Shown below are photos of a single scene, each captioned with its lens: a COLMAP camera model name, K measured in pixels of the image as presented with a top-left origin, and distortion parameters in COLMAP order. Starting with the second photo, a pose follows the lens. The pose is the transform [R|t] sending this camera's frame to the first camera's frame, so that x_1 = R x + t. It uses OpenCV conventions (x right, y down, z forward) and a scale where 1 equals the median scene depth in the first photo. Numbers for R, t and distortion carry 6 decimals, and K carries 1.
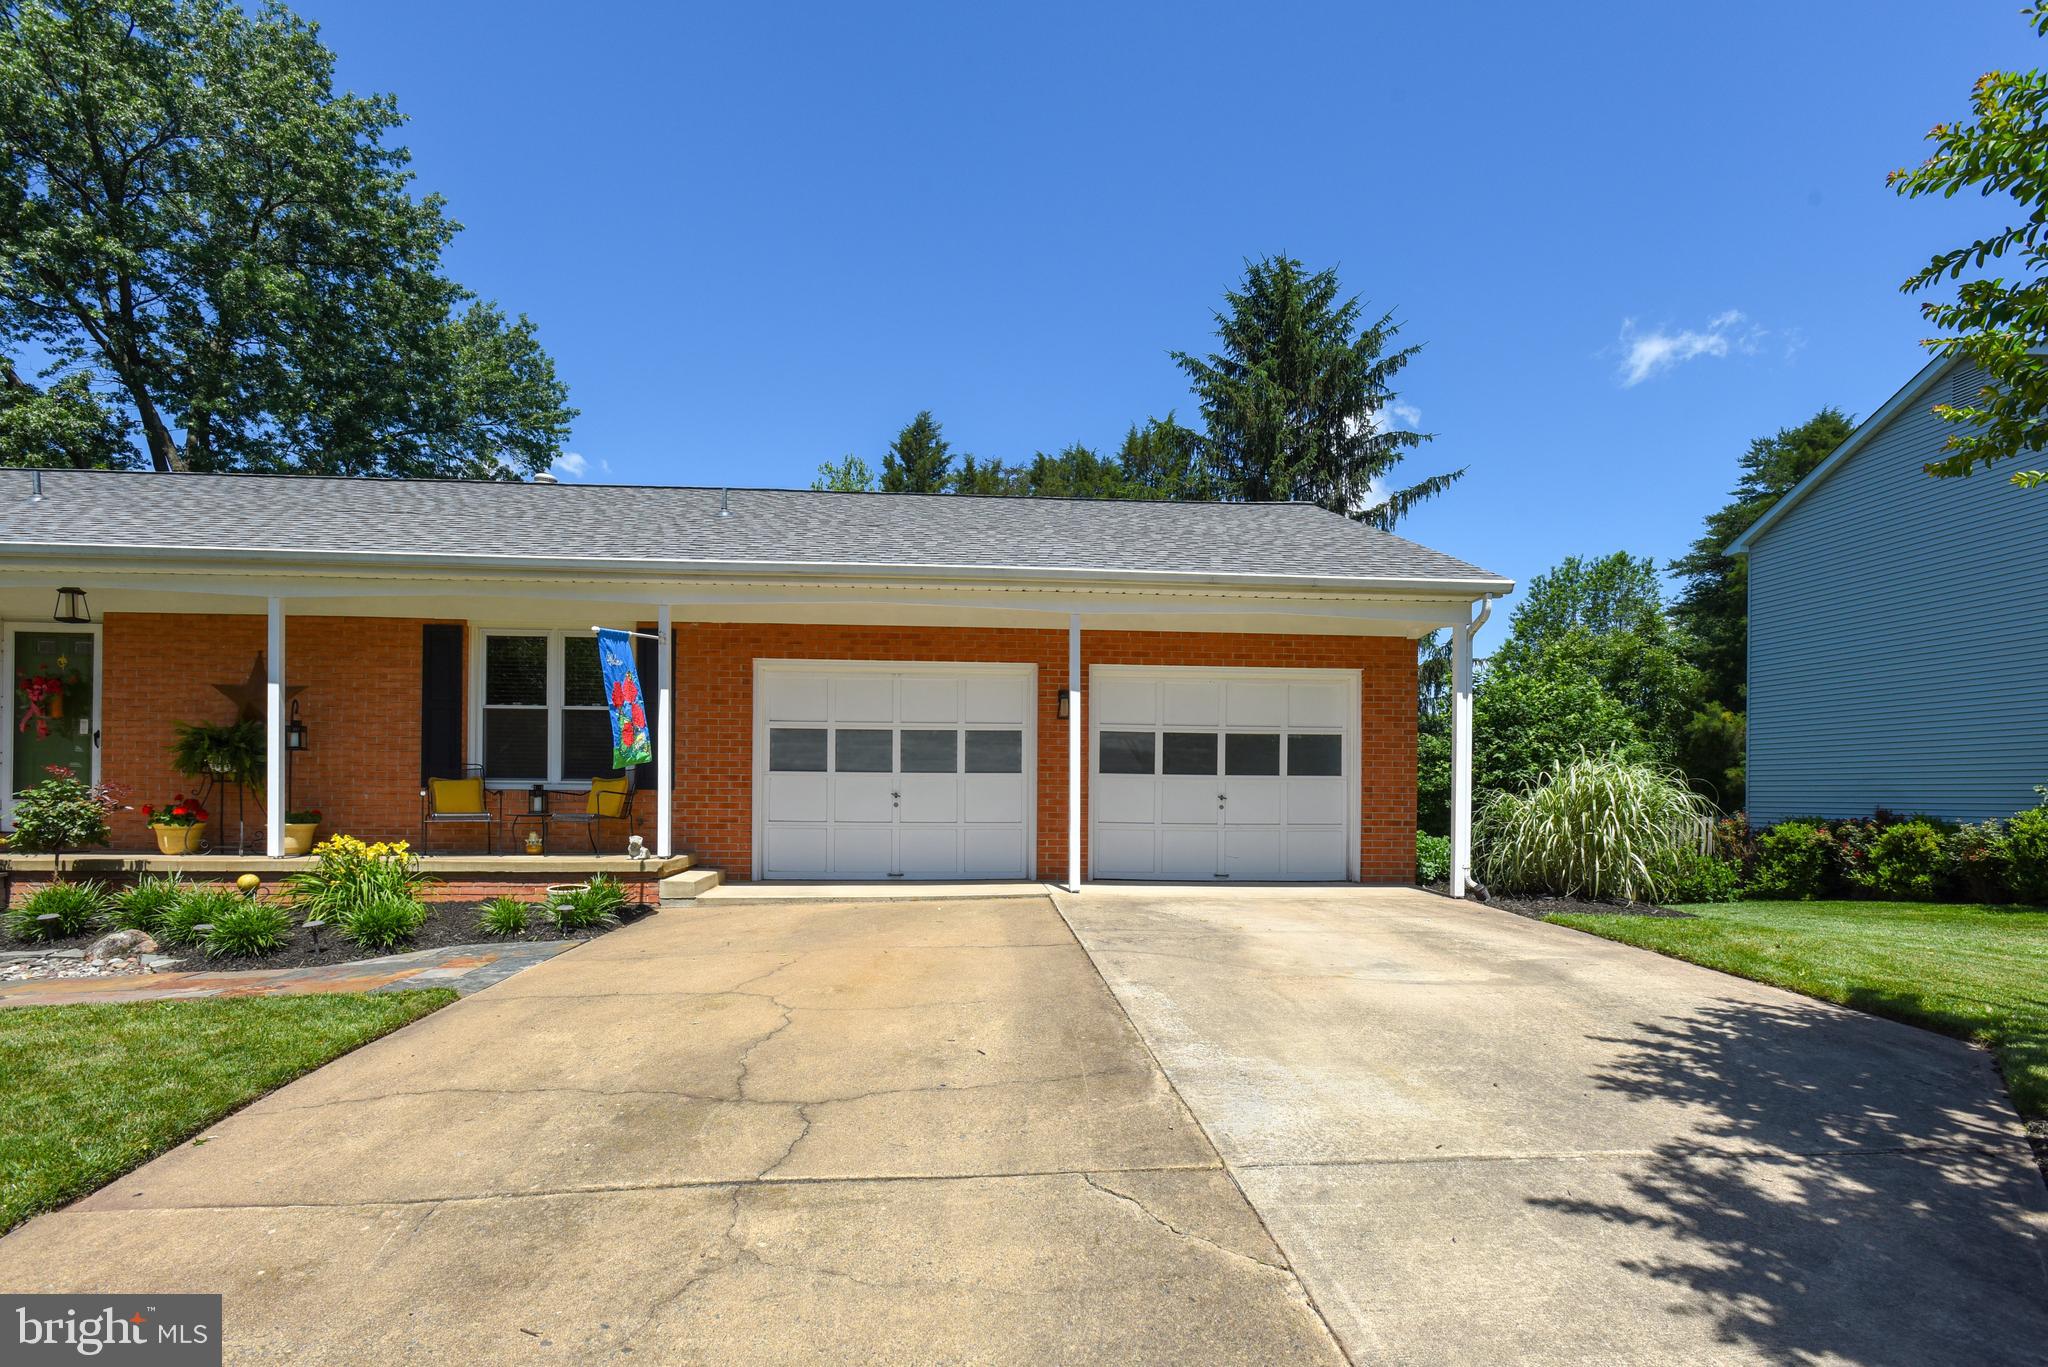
lens RADIAL K [[973.4, 0, 1024.7], [0, 973.4, 784.7], [0, 0, 1]] dist [-0.021472, 0.002989]
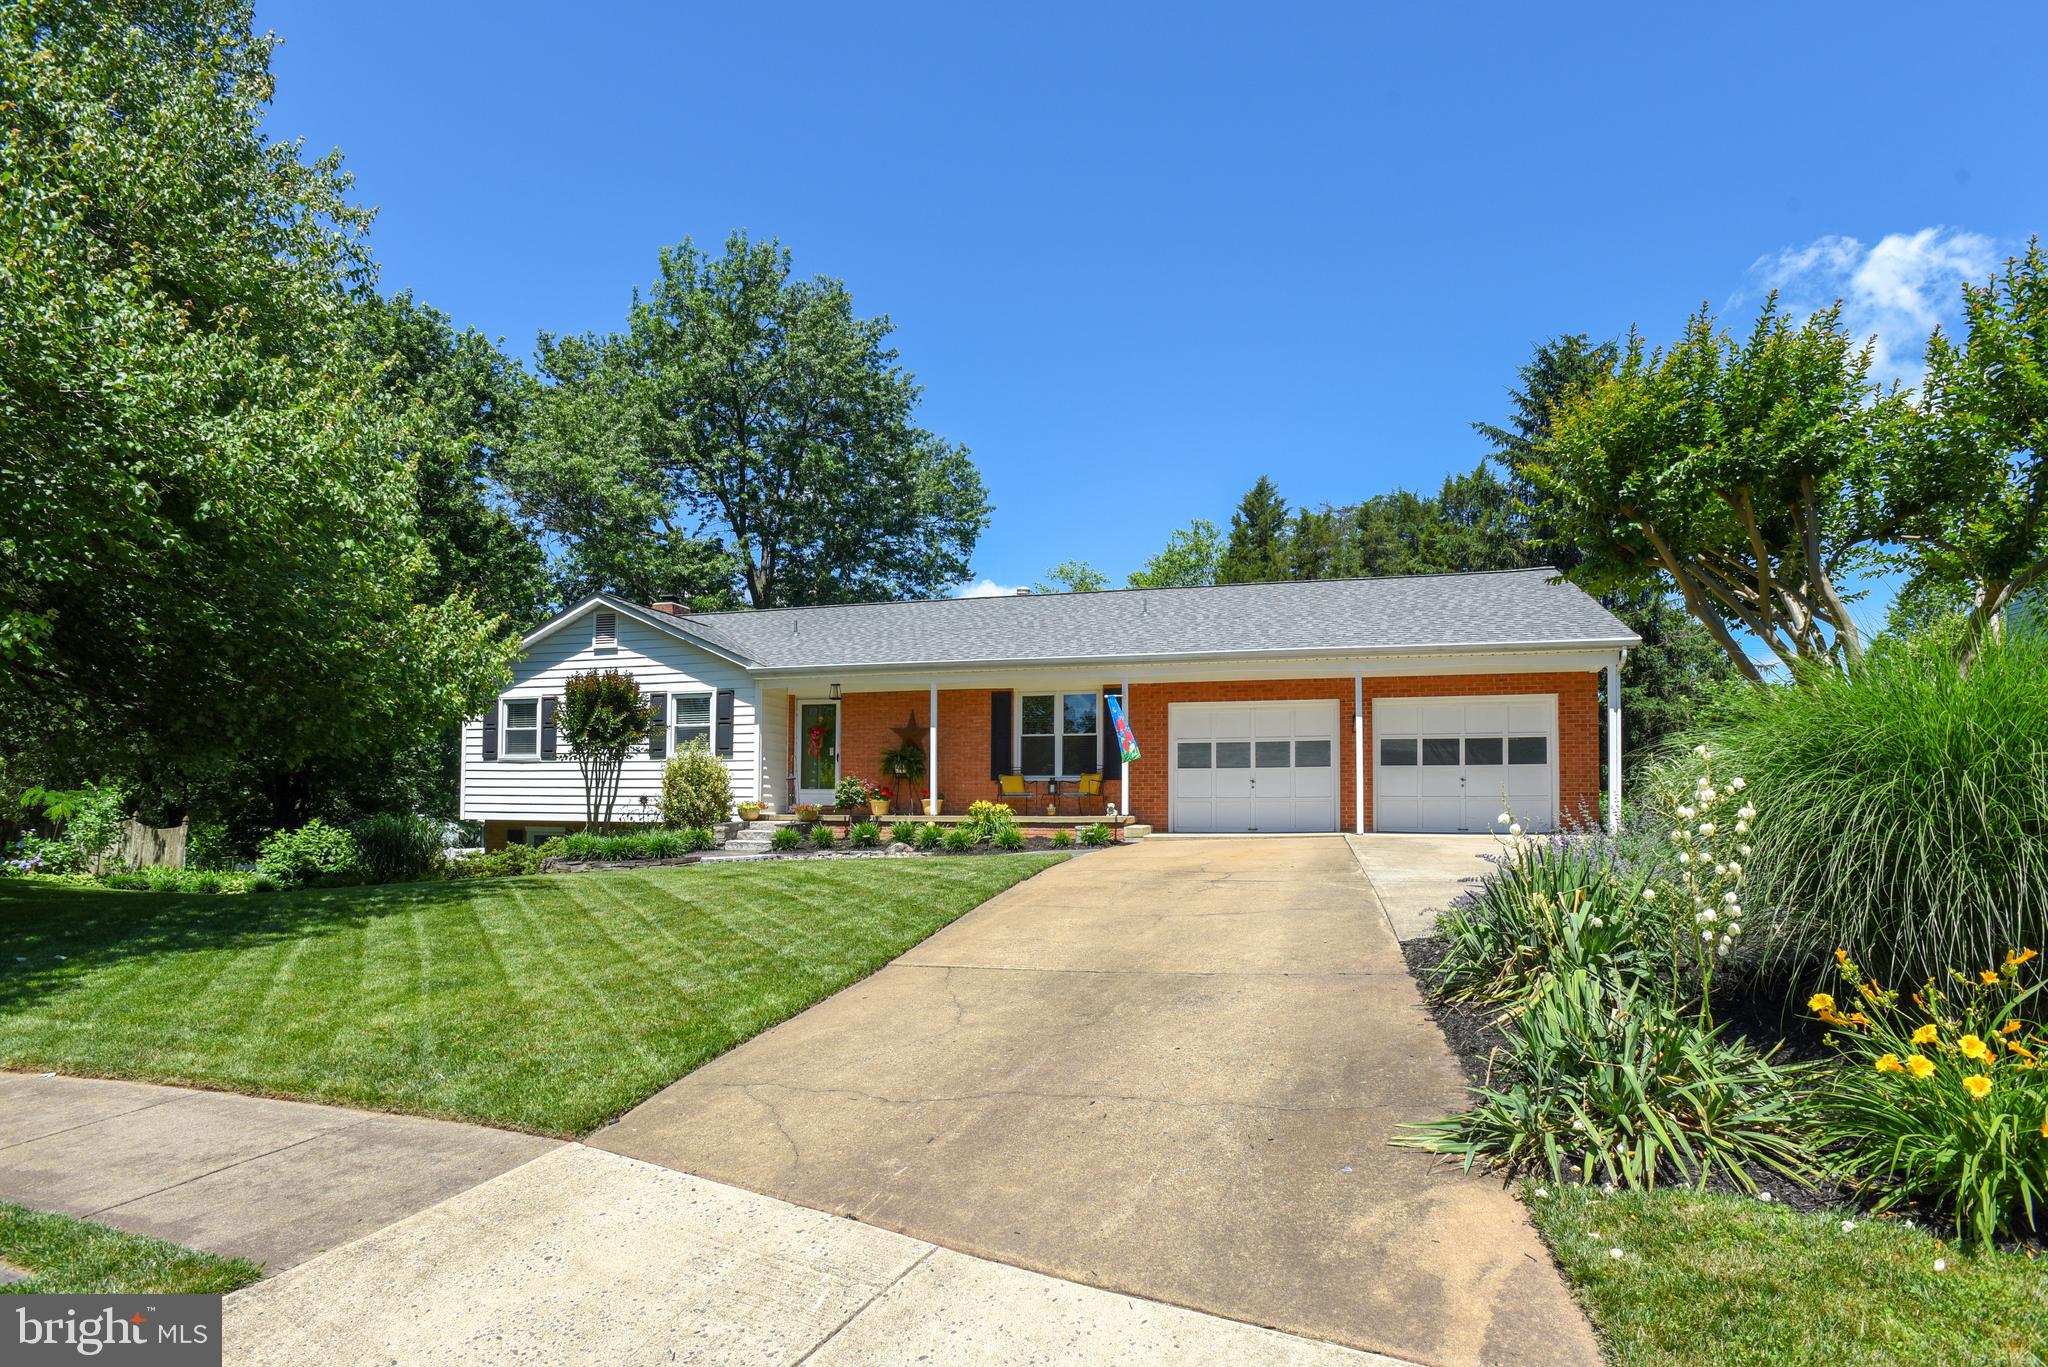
lens RADIAL K [[973.4, 0, 1033.5], [0, 973.4, 747.7], [0, 0, 1]] dist [-0.021472, 0.002989]
pose [[0.941669, -0.024247, -0.335665, 0.075525], [0.007149, 0.998617, -0.052083, 0.037394], [0.336463, 0.046645, 0.940541, -0.705688]]
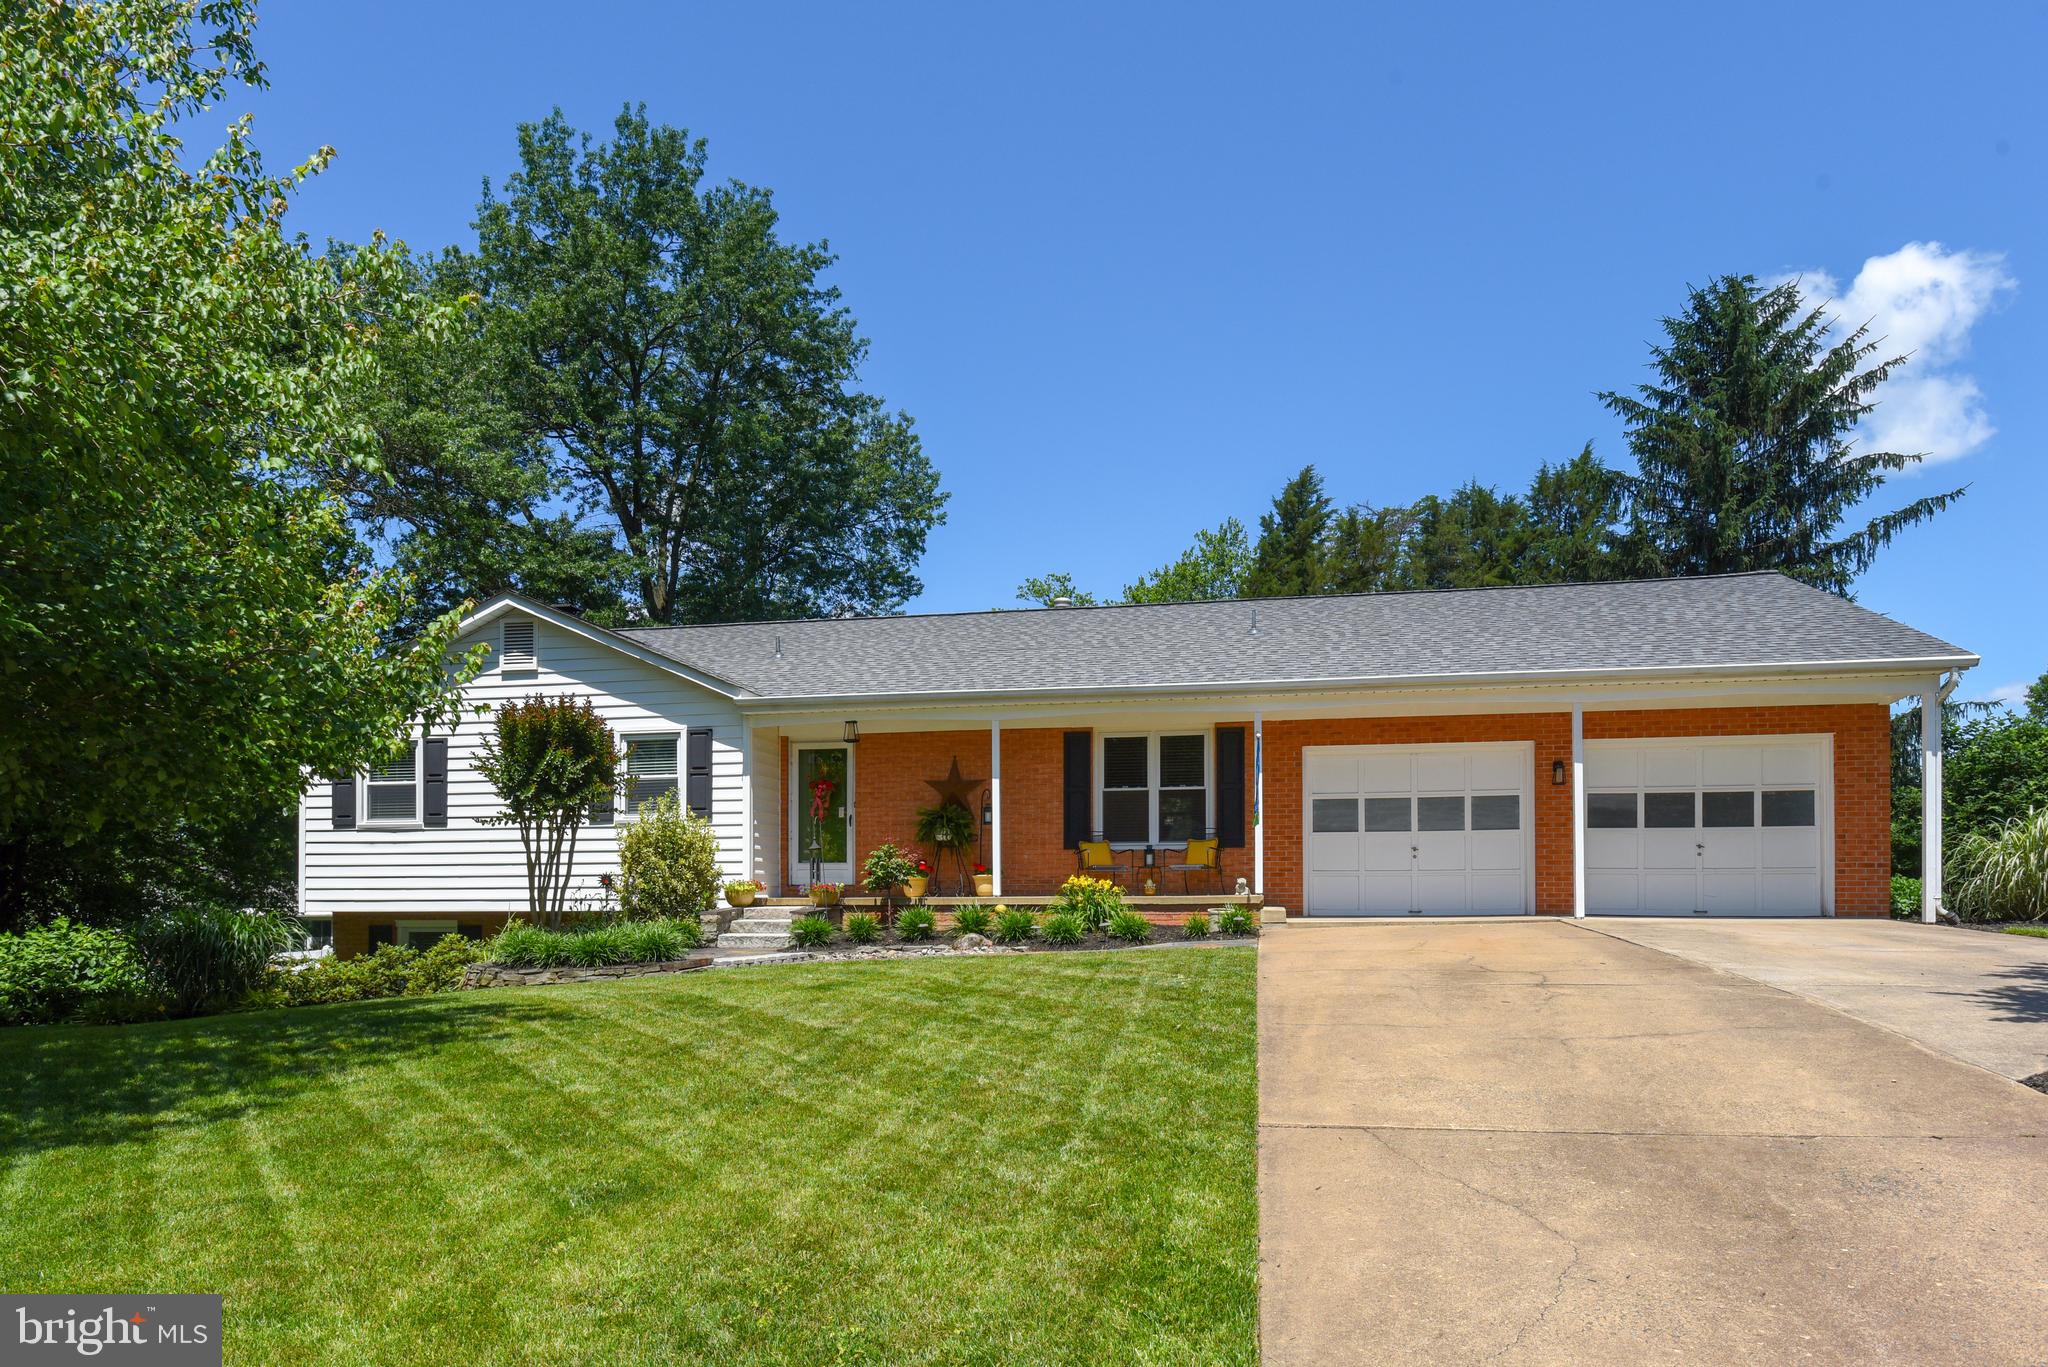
lens RADIAL K [[1181.5, 0, 1027.8], [0, 1181.5, 876.9], [0, 0, 1]] dist [-0.003500, 0.008277]
pose [[0.965111, -0.014143, -0.261458, -0.223104], [0.015620, 0.999872, 0.003574, 0.034574], [0.261374, -0.007534, 0.965208, -0.638394]]
